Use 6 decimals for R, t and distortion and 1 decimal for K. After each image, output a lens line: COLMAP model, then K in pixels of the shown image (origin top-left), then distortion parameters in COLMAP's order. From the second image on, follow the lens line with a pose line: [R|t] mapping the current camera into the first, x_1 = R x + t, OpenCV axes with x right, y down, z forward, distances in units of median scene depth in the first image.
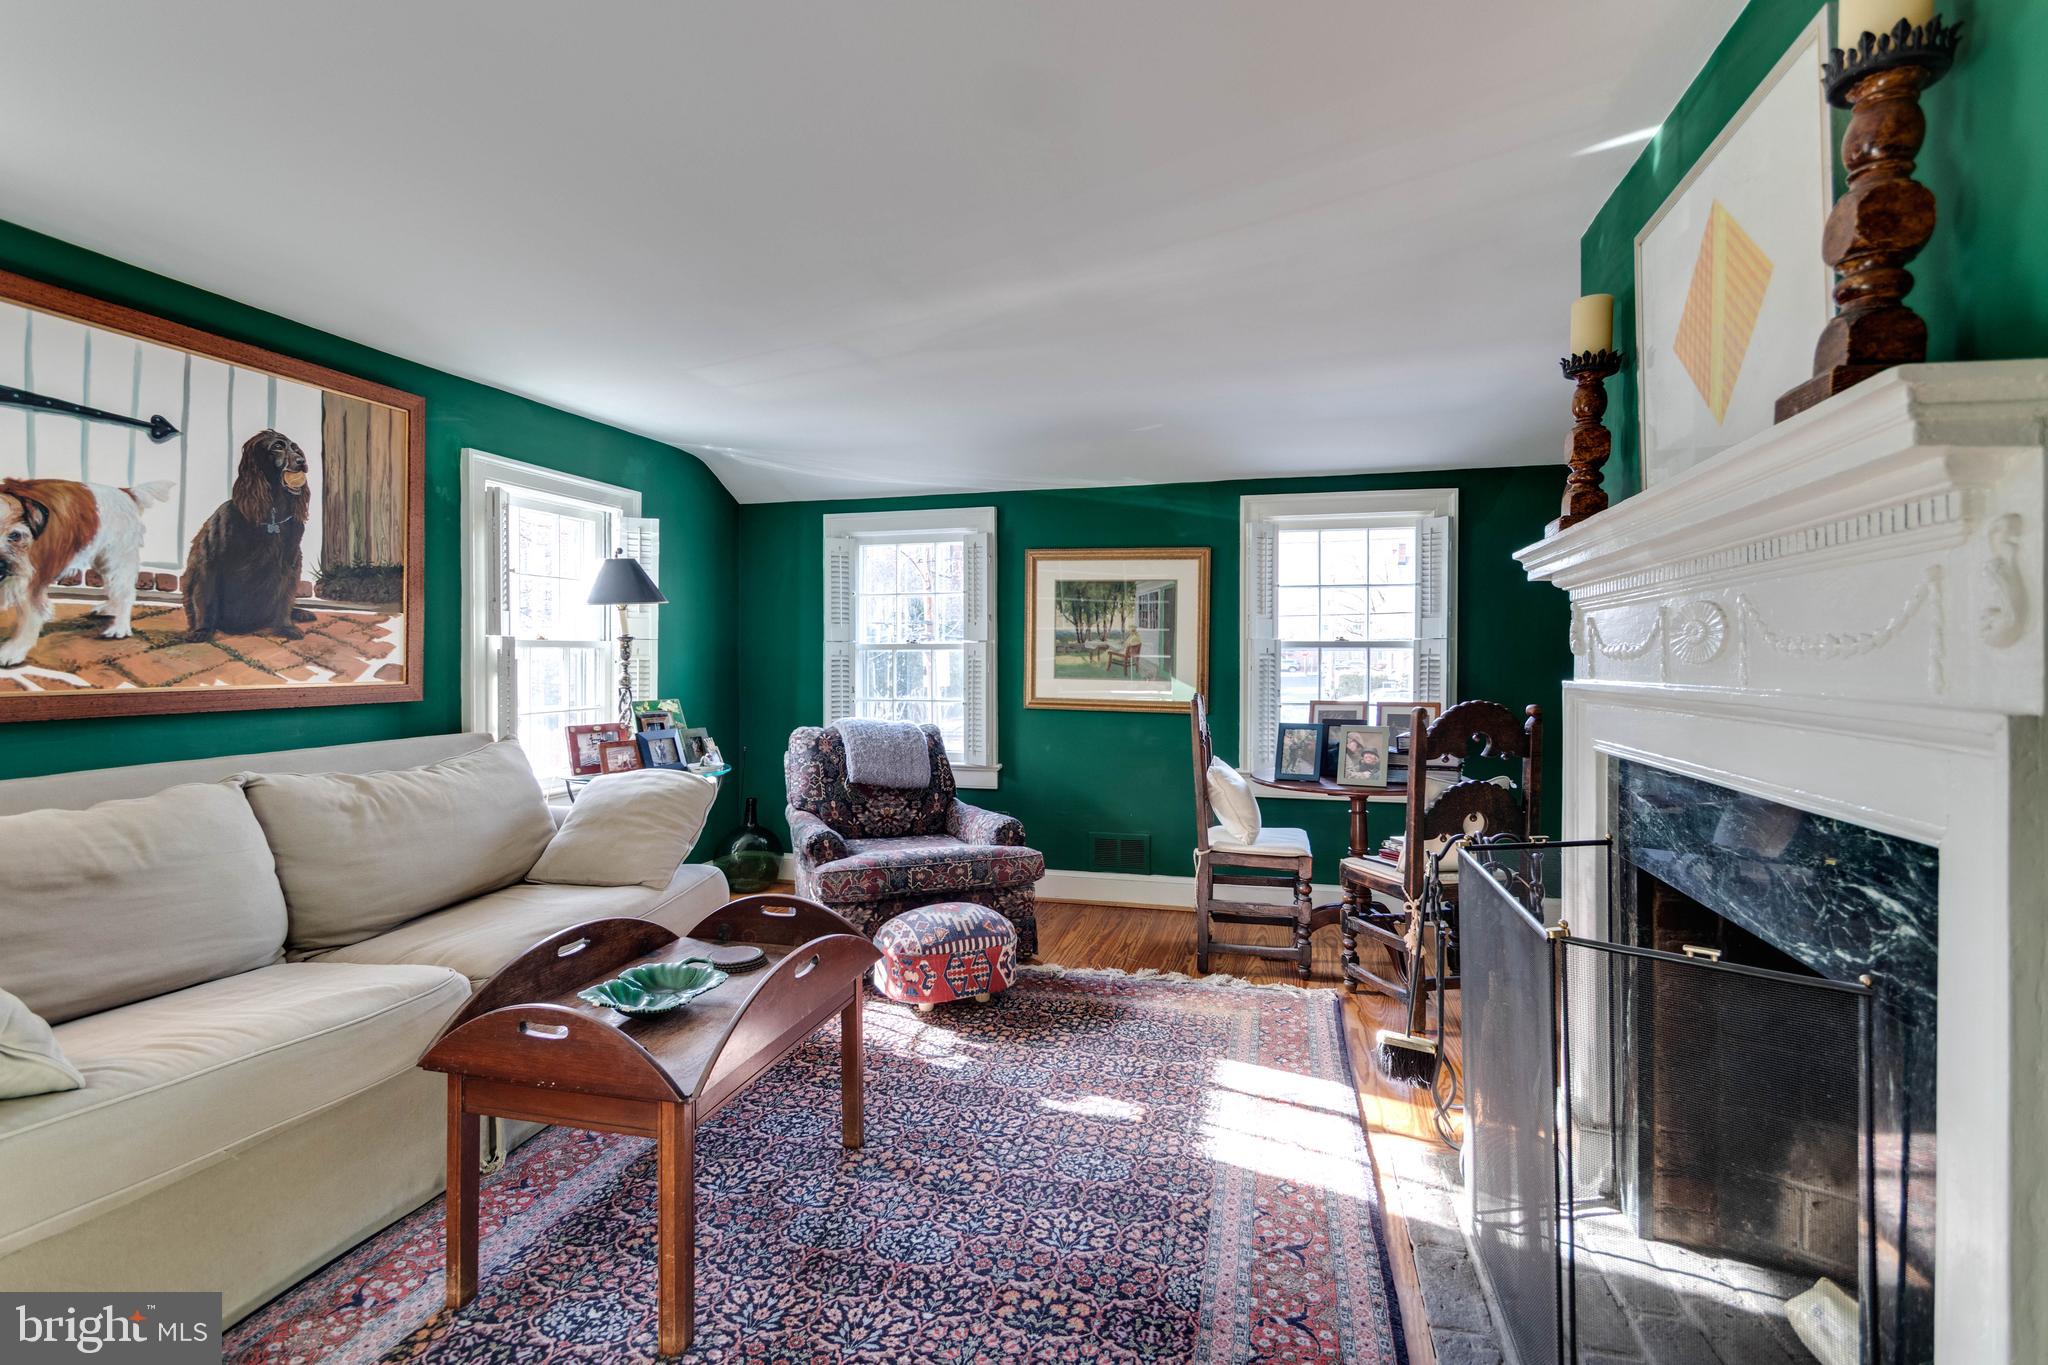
lens RADIAL K [[964.5, 0, 1014.7], [0, 964.5, 658.8], [0, 0, 1]] dist [-0.002436, -0.000356]
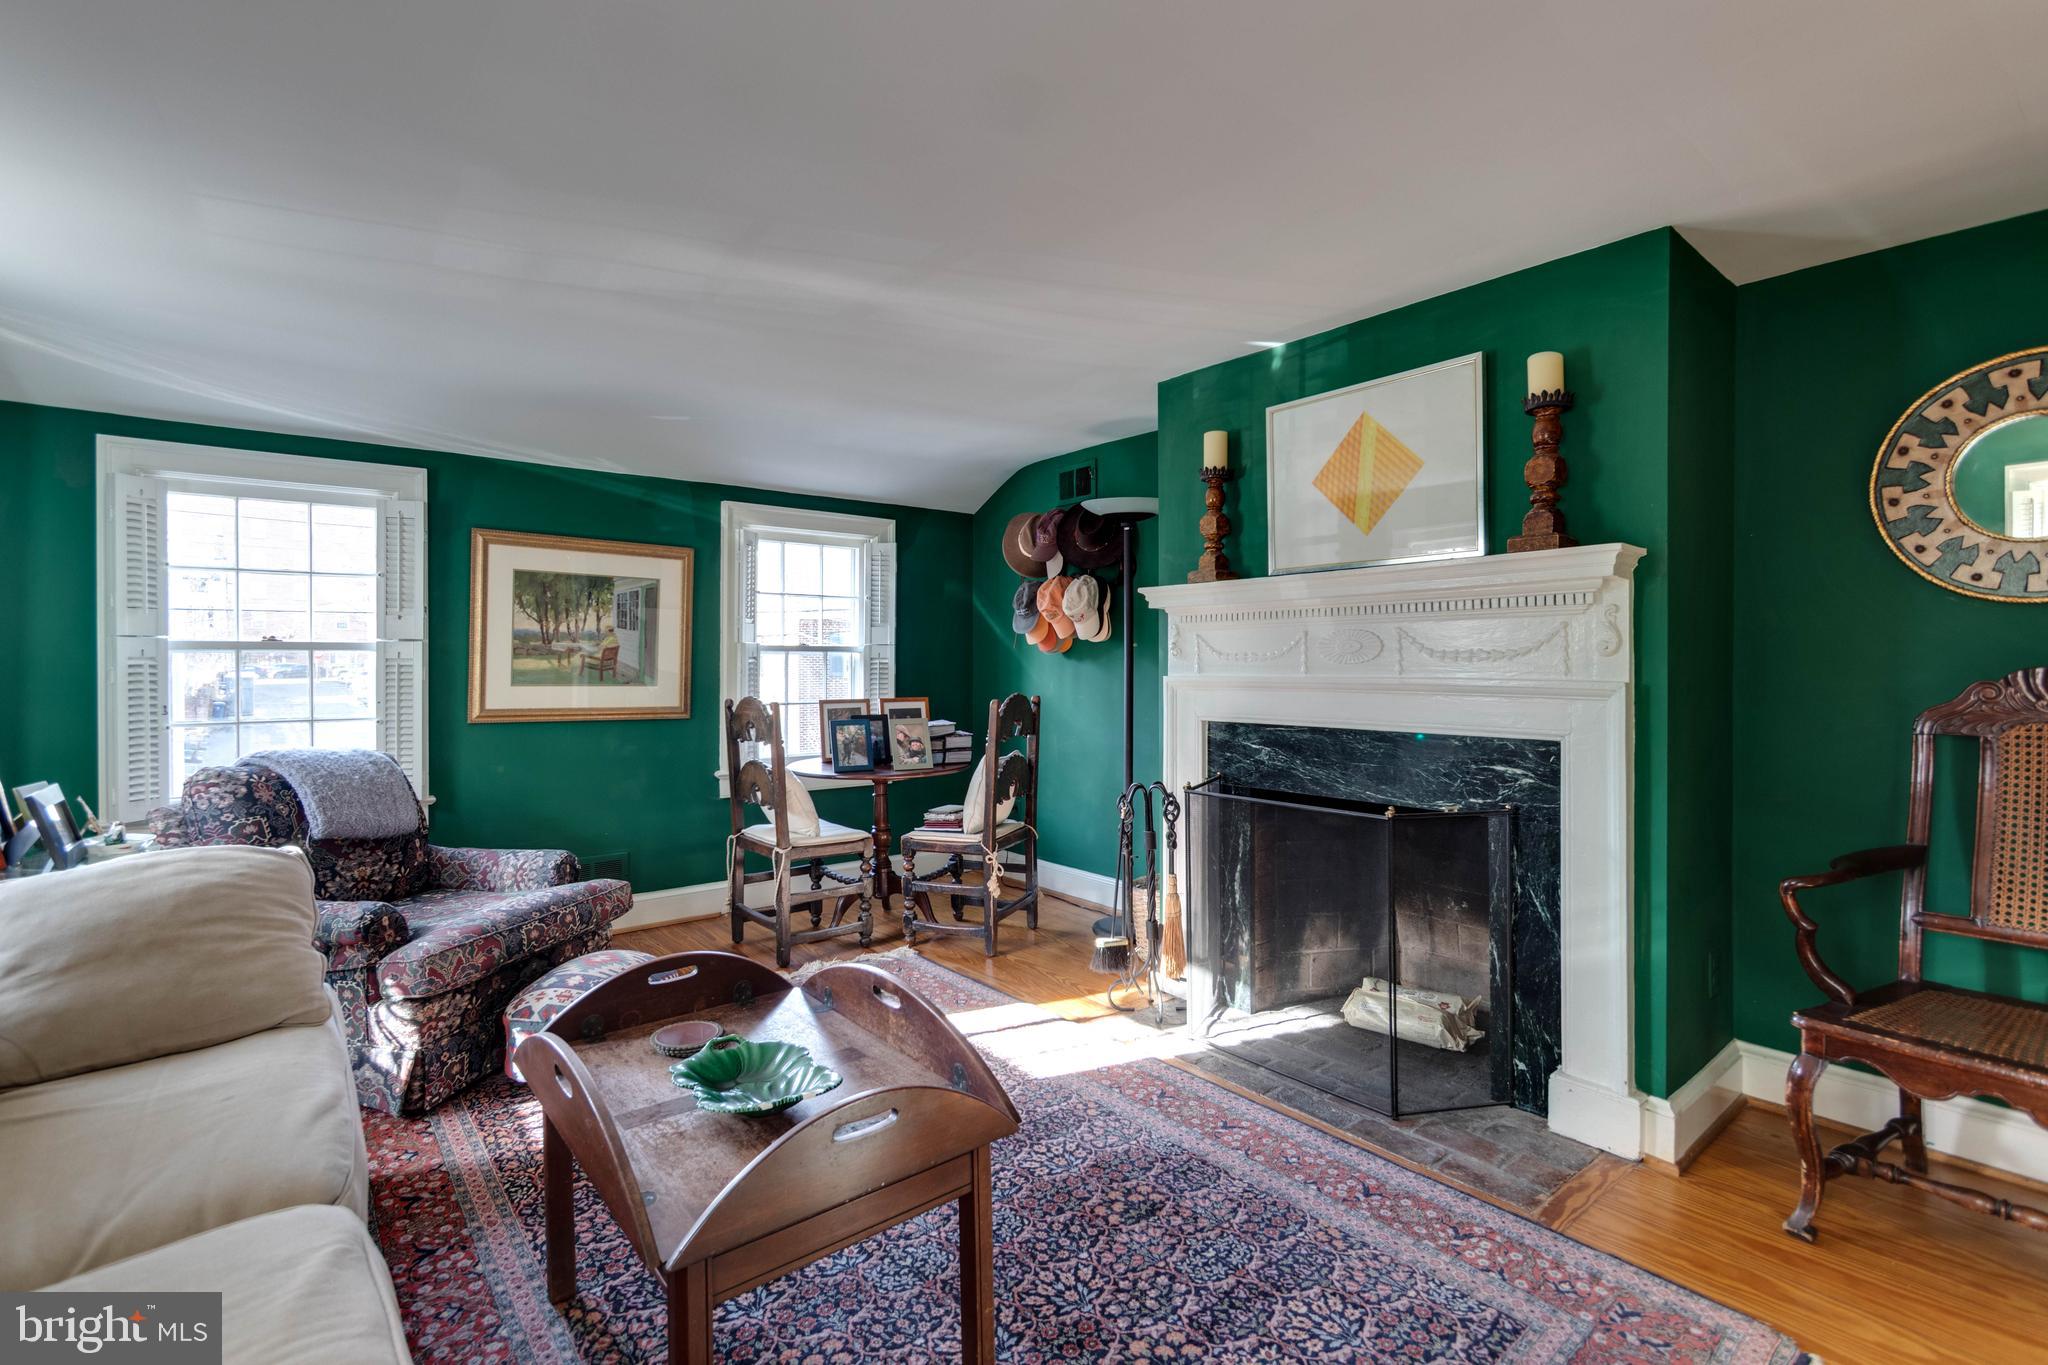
lens RADIAL K [[956.8, 0, 1023.5], [0, 956.8, 663.4], [0, 0, 1]] dist [-0.001830, -0.004708]
pose [[0.580593, -0.002919, 0.814189, -0.758304], [0.001578, 0.999996, 0.002460, -0.001101], [-0.814193, -0.000143, 0.580595, 0.310392]]
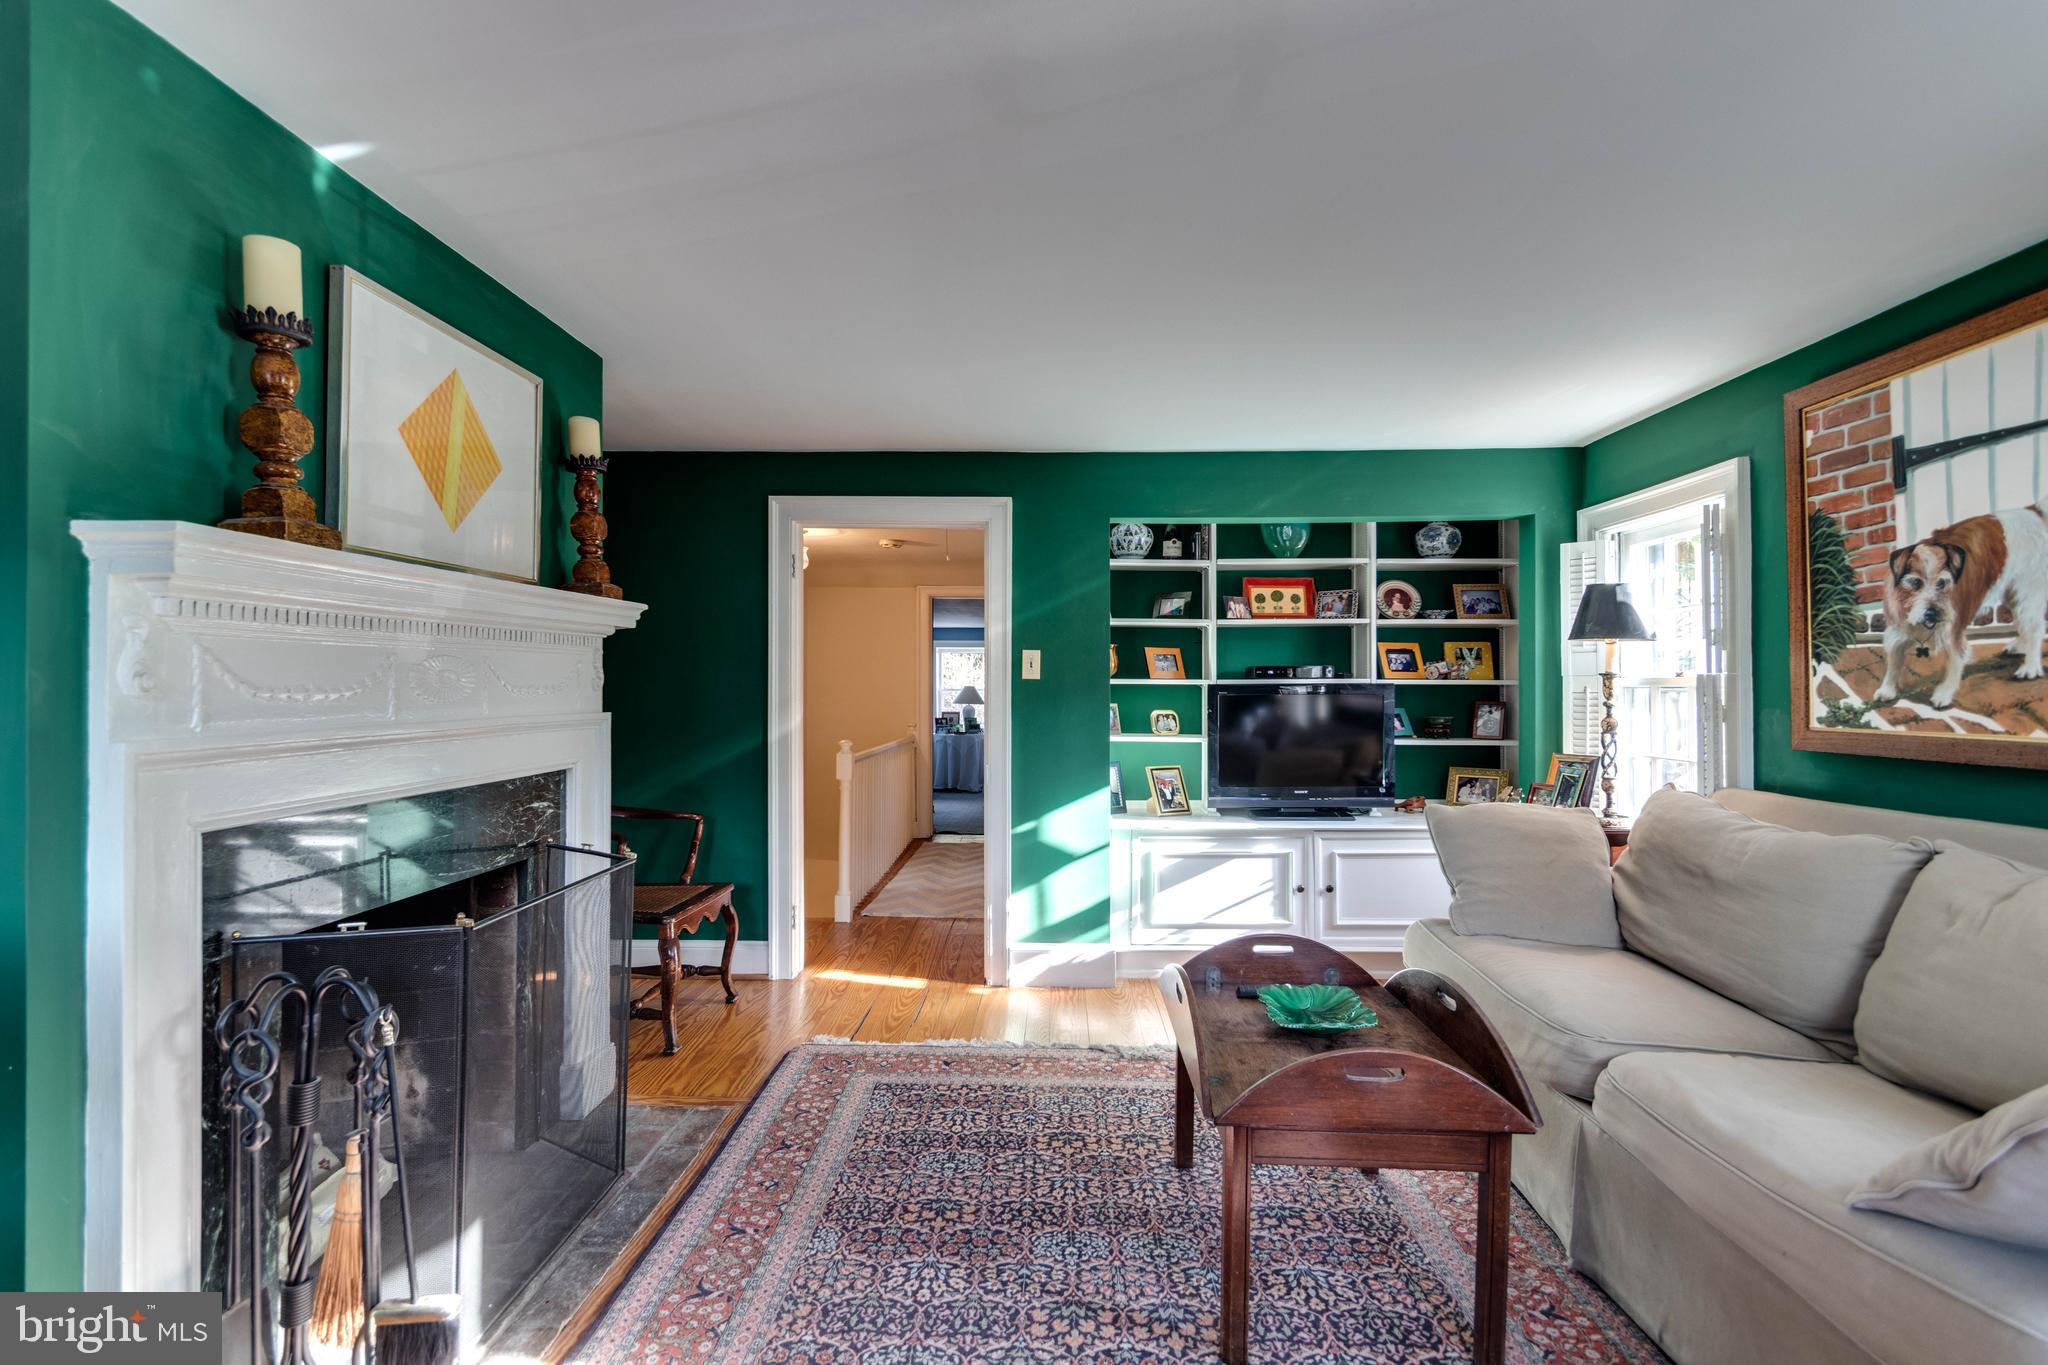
lens RADIAL K [[951.3, 0, 1024.0], [0, 951.3, 682.5], [0, 0, 1]] dist [-0.000789, -0.000271]
pose [[-0.972047, -0.002858, -0.234767, 0.163642], [-0.002280, 0.999994, -0.002732, -0.014288], [0.234774, -0.002121, -0.972048, 1.675213]]
